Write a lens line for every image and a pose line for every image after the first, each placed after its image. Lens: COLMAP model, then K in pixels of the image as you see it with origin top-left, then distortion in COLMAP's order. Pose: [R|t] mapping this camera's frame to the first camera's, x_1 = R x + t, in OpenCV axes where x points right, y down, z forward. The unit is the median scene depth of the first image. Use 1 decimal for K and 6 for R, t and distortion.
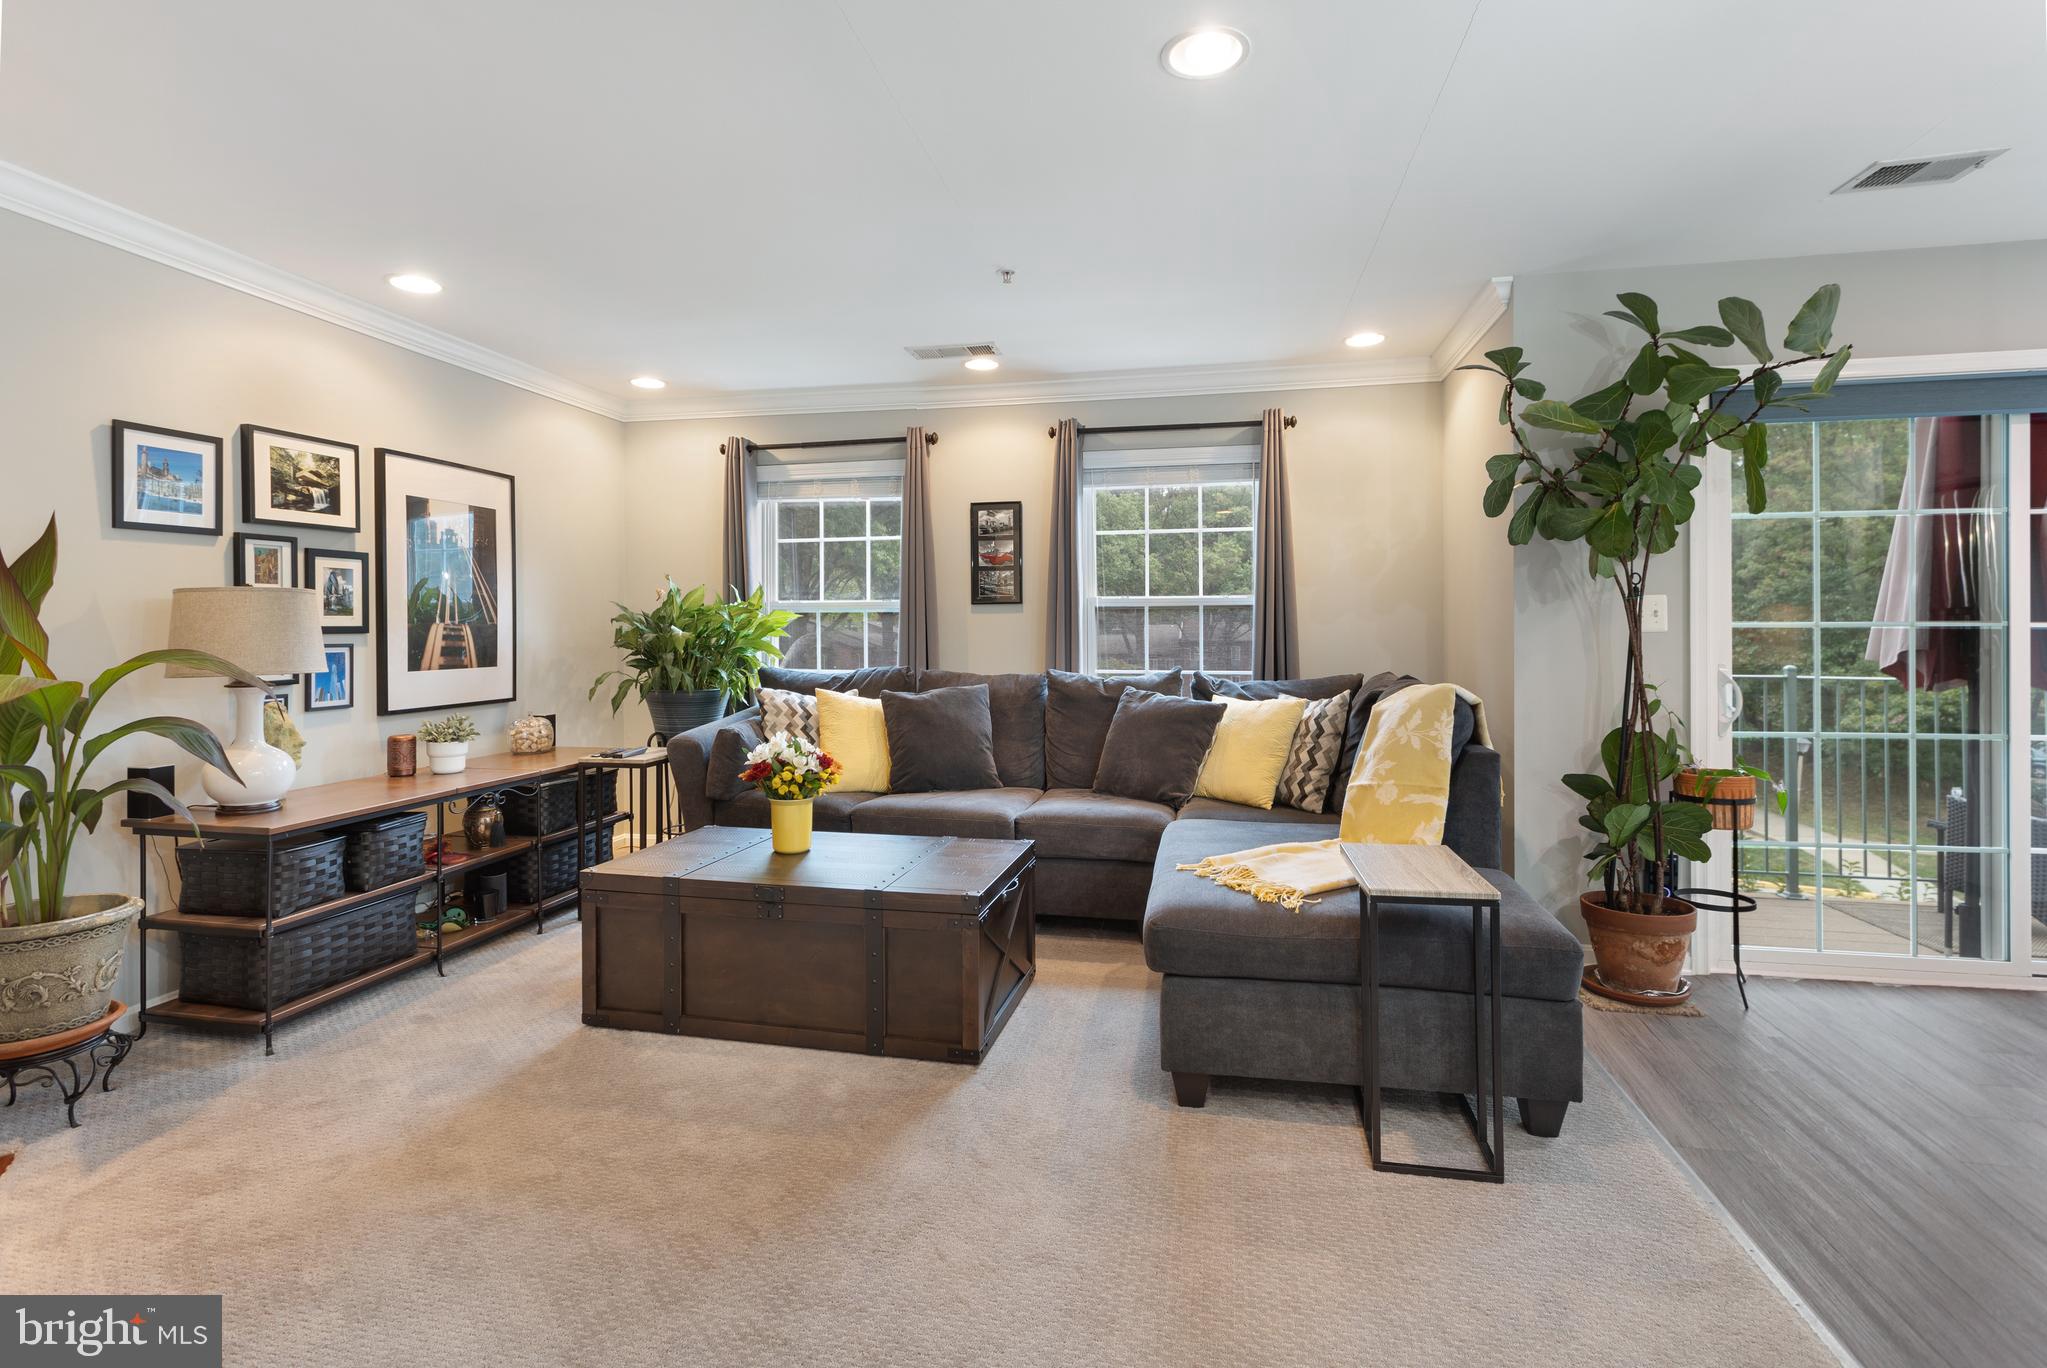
lens RADIAL K [[981.0, 0, 1011.0], [0, 981.0, 632.4], [0, 0, 1]] dist [0.000412, 0.001206]
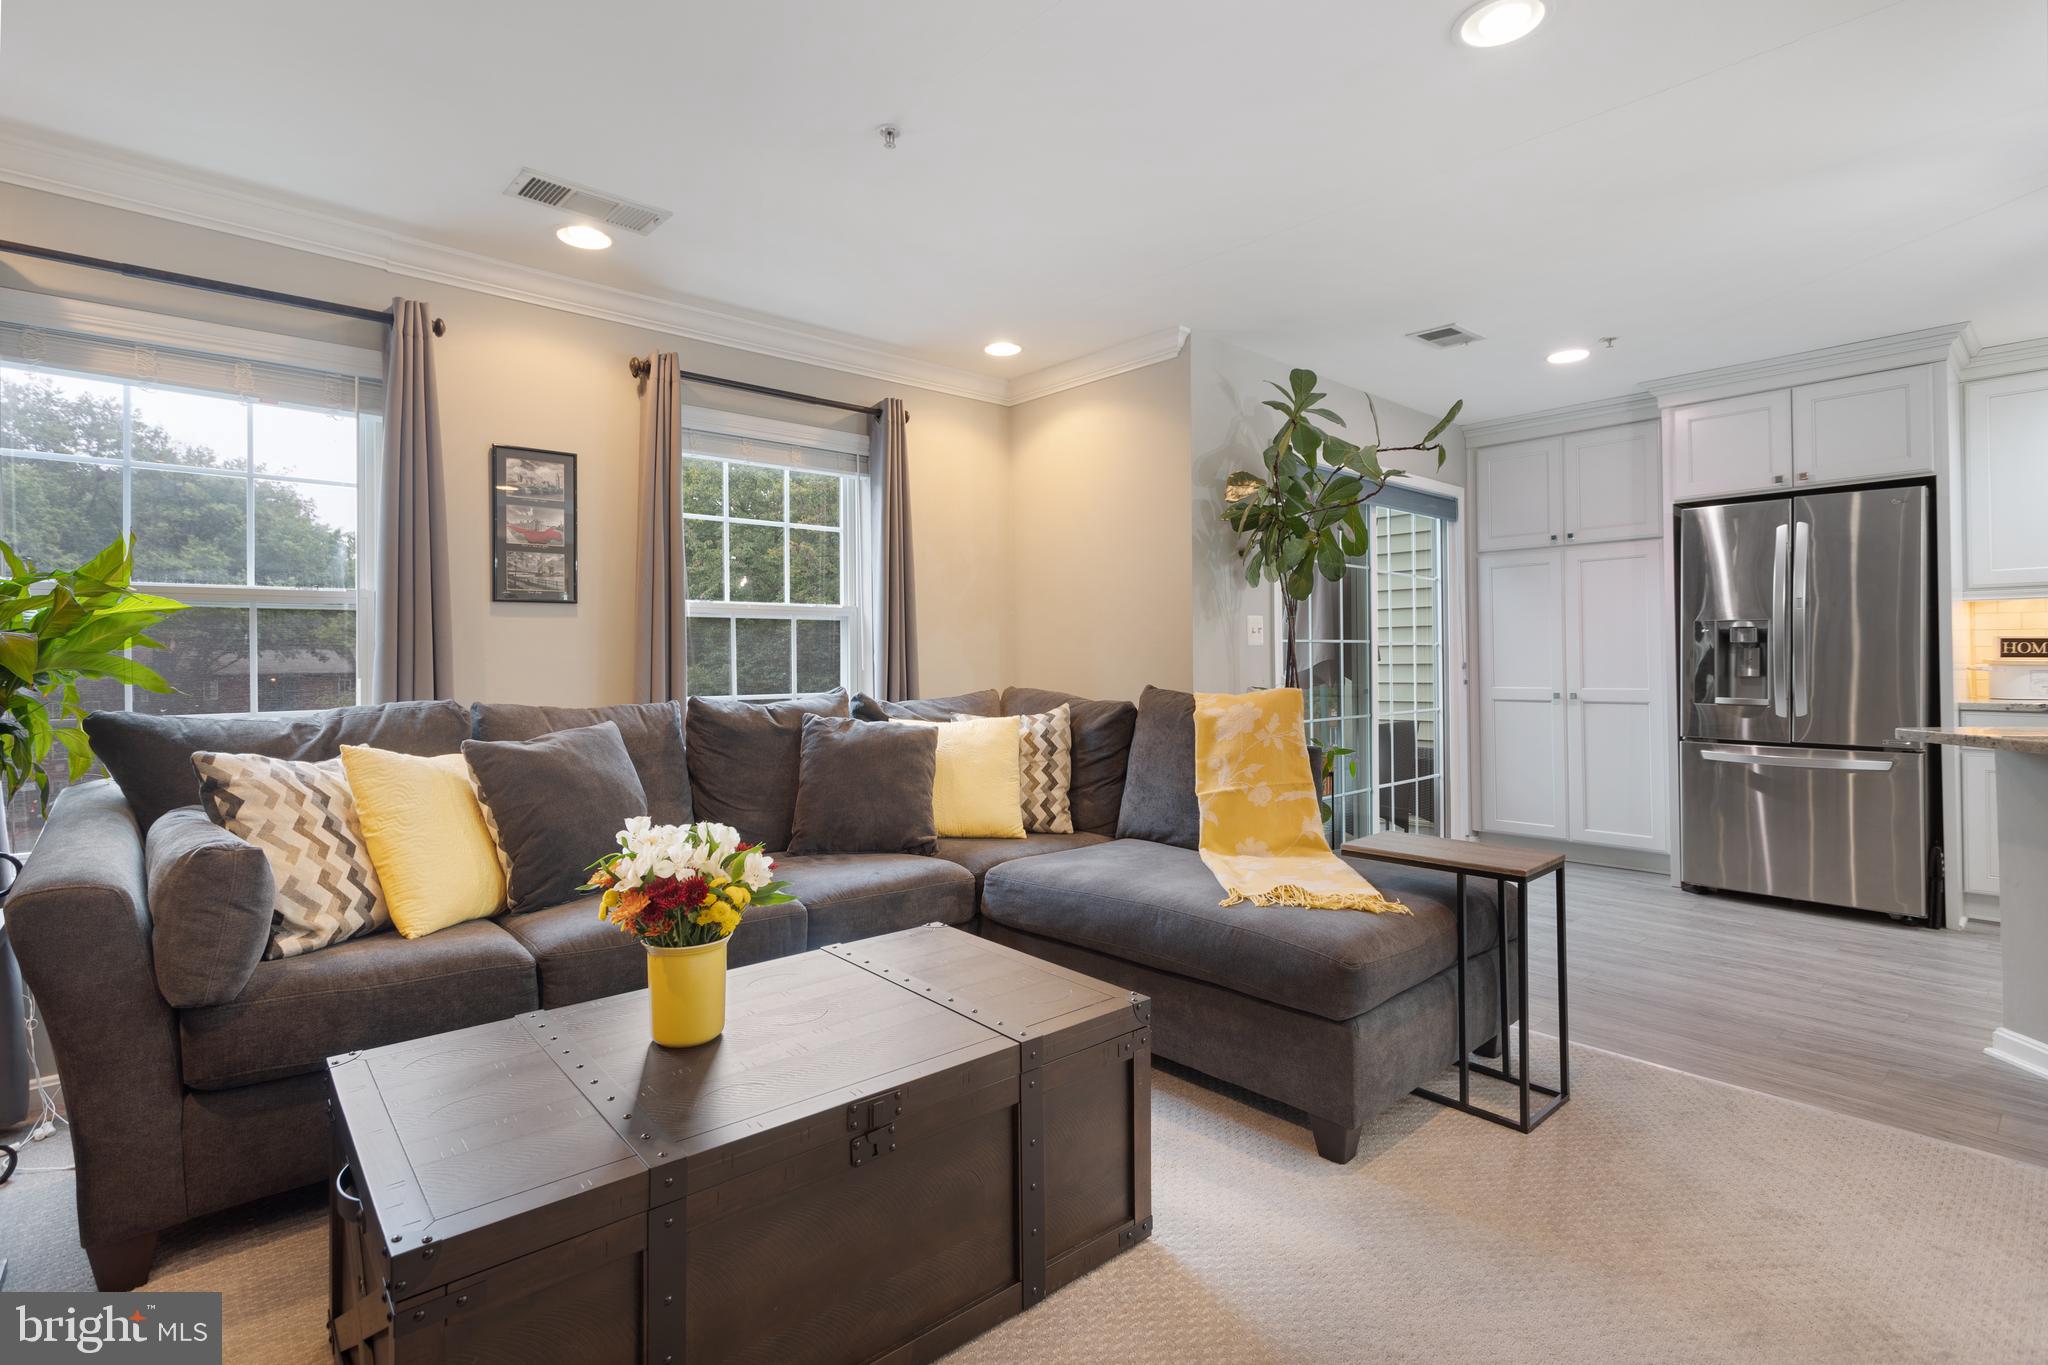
lens RADIAL K [[981.5, 0, 1004.8], [0, 981.5, 653.8], [0, 0, 1]] dist [0.000412, 0.001206]
pose [[0.592624, 0.003425, 0.805472, -0.449502], [0.004627, 0.999960, -0.007656, 0.015096], [-0.805466, 0.008264, 0.592584, 0.438335]]
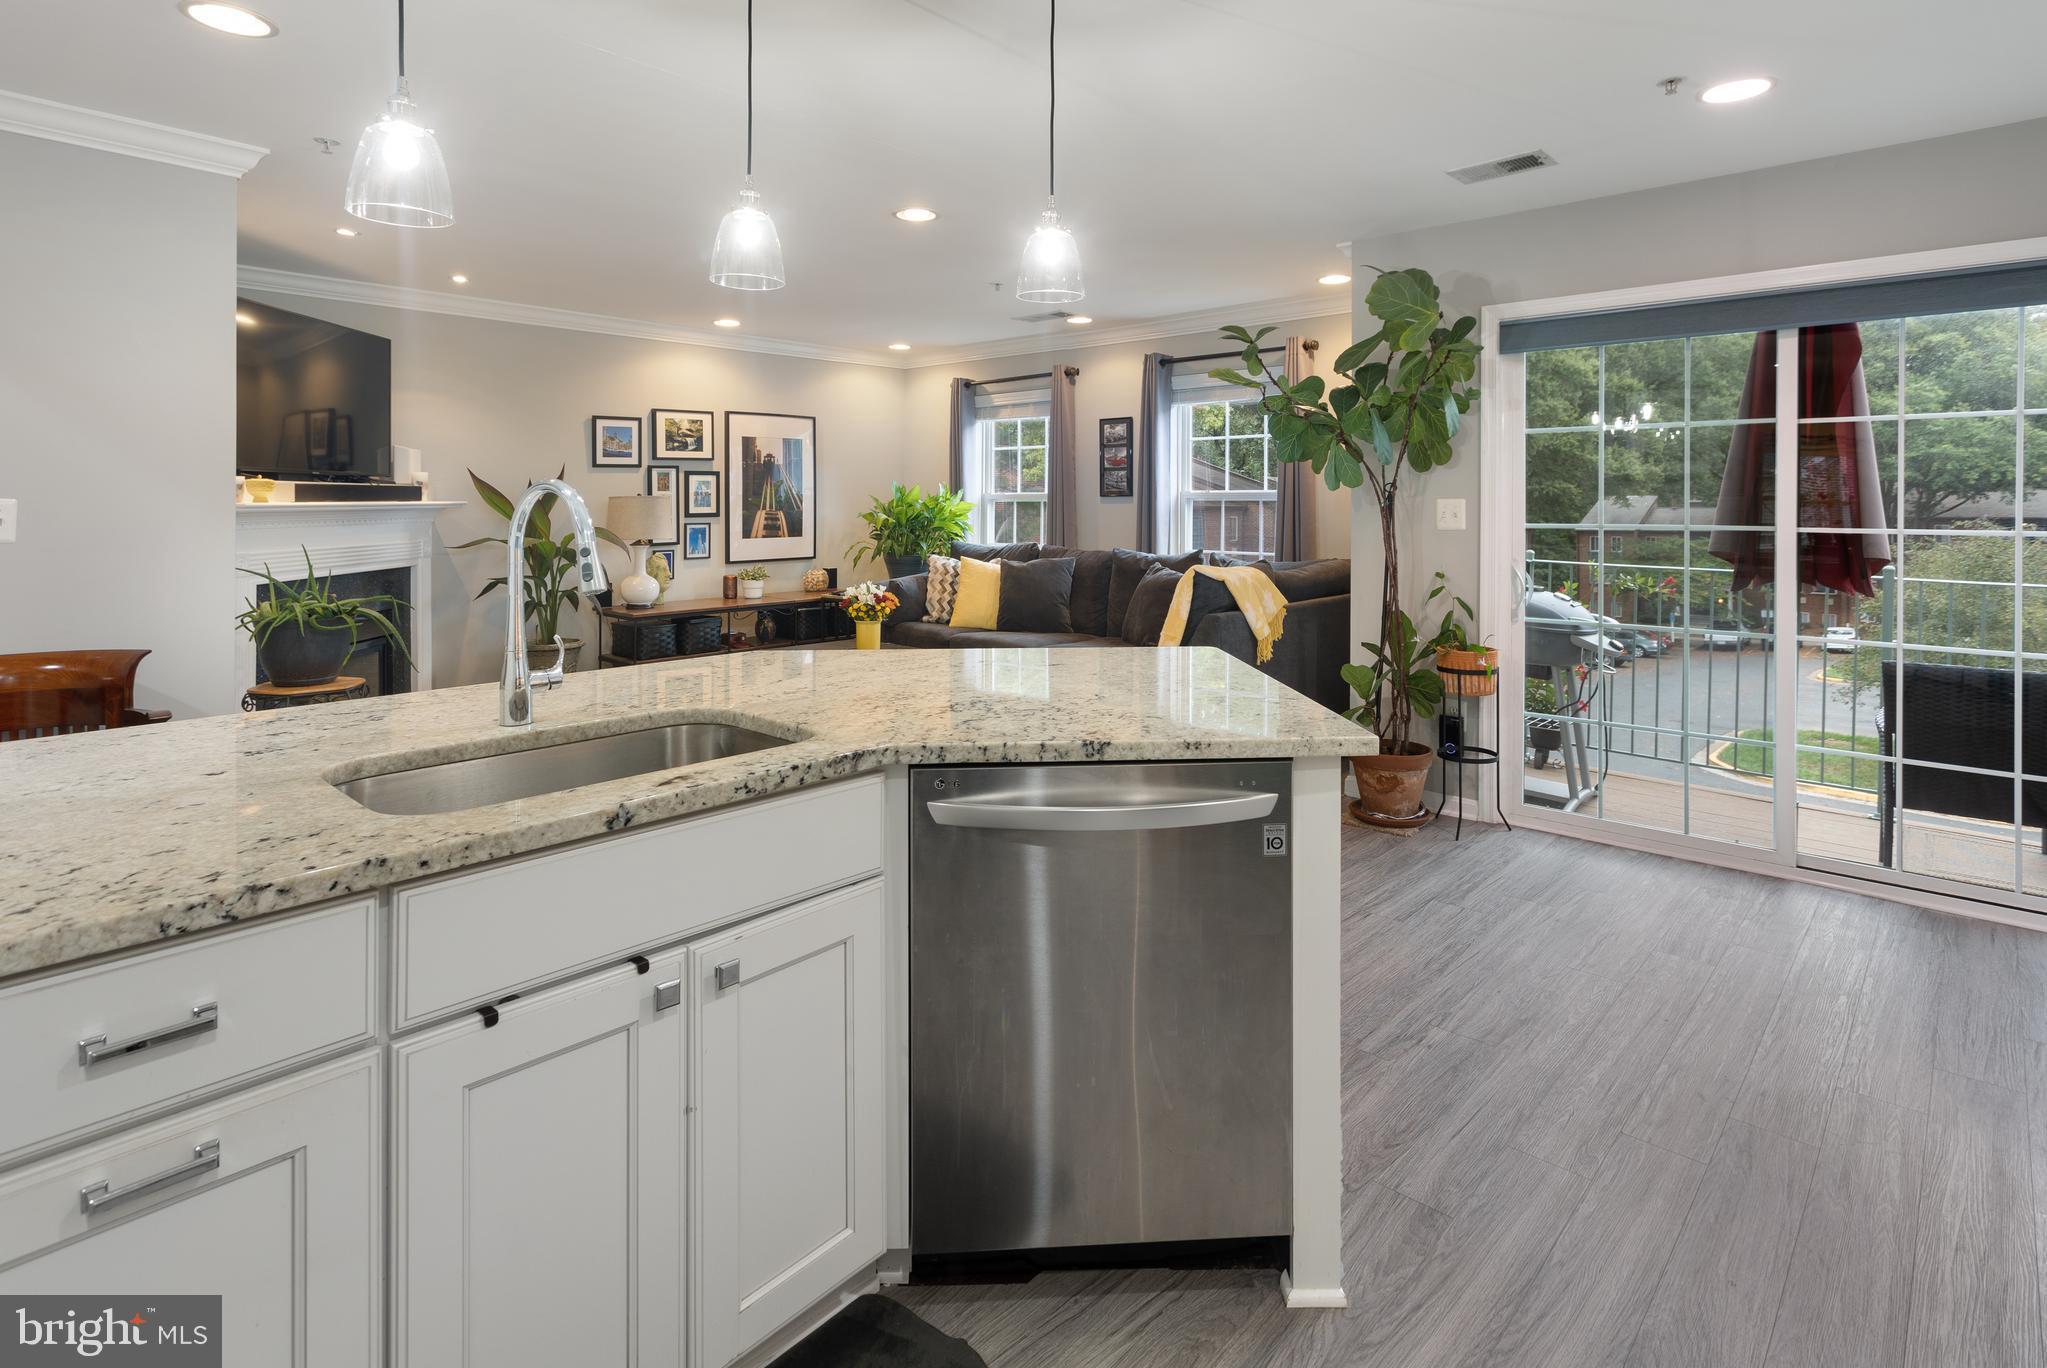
lens RADIAL K [[981.0, 0, 980.2], [0, 981.0, 508.4], [0, 0, 1]] dist [0.000412, 0.001206]
pose [[0.854763, 0.006514, -0.518978, 0.630045], [-0.003800, 0.999973, 0.006293, -0.025816], [0.519005, -0.003407, 0.854765, -0.254657]]
